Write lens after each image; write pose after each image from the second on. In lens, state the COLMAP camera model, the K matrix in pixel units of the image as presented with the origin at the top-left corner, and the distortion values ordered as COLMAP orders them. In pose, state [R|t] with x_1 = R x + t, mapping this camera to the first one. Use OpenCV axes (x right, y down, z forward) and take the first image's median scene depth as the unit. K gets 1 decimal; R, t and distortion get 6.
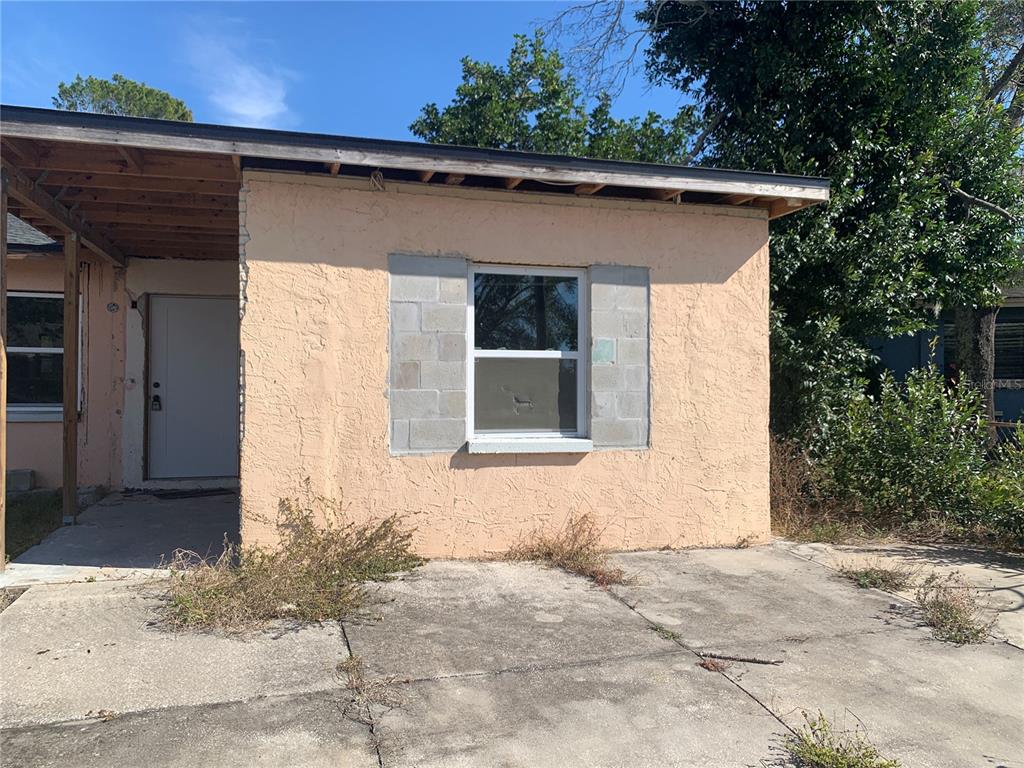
lens RADIAL K [[776.7, 0, 506.5], [0, 776.7, 374.0], [0, 0, 1]] dist [0.059935, -0.082878]
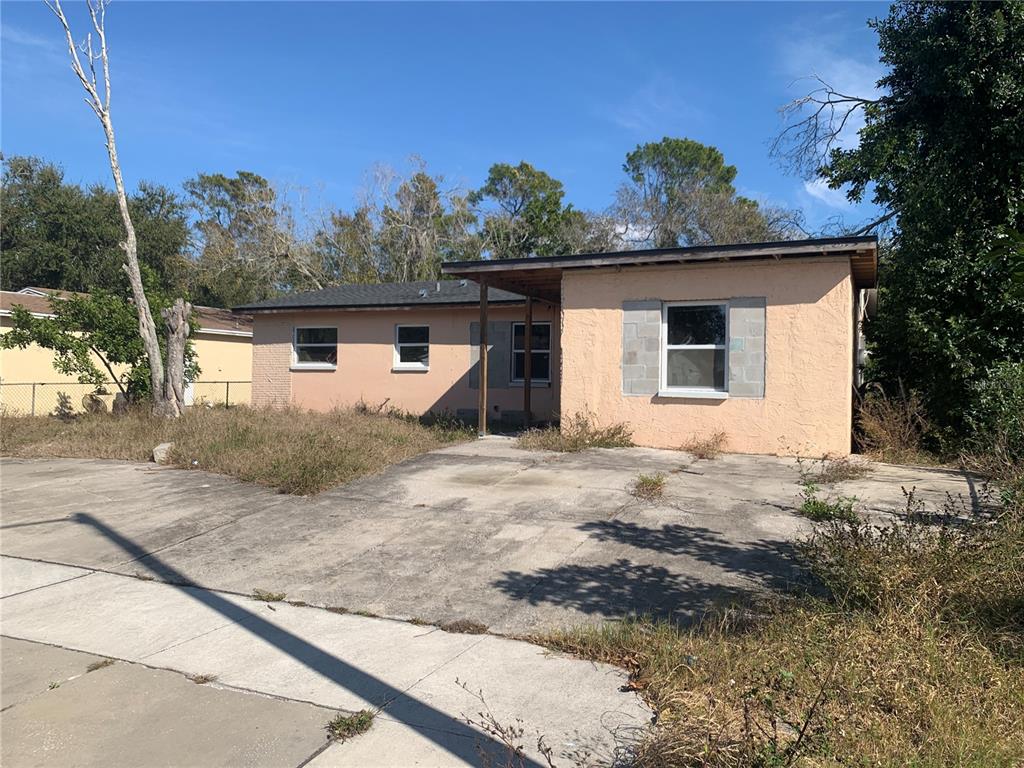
lens RADIAL K [[776.7, 0, 504.7], [0, 776.7, 378.5], [0, 0, 1]] dist [0.059935, -0.082878]
pose [[0.747793, 0.005683, -0.663907, 0.938988], [-0.005773, 0.999981, 0.002058, 0.049975], [0.663907, 0.002294, 0.747812, -0.741871]]
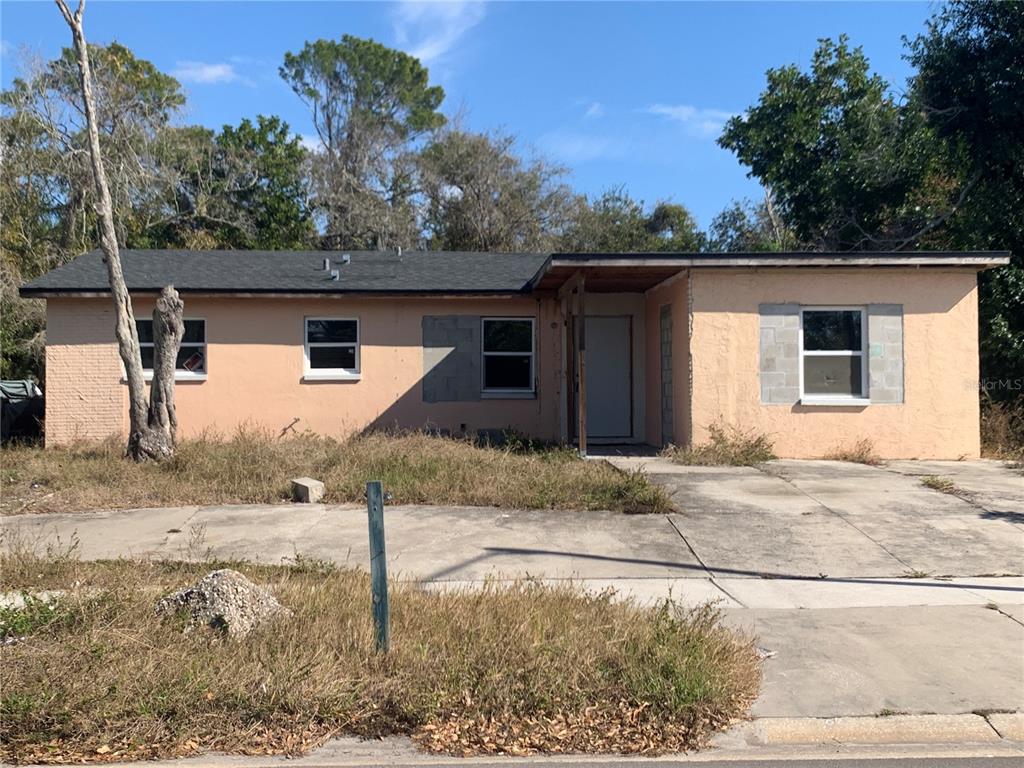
lens RADIAL K [[1276.0, 0, 478.5], [0, 1276.0, 352.2], [0, 0, 1]] dist [0.101344, 0.000000]
pose [[0.969685, -0.014101, -0.243953, -0.043572], [0.009291, 0.999739, -0.020855, 0.027828], [0.244183, 0.017956, 0.969563, -2.184756]]
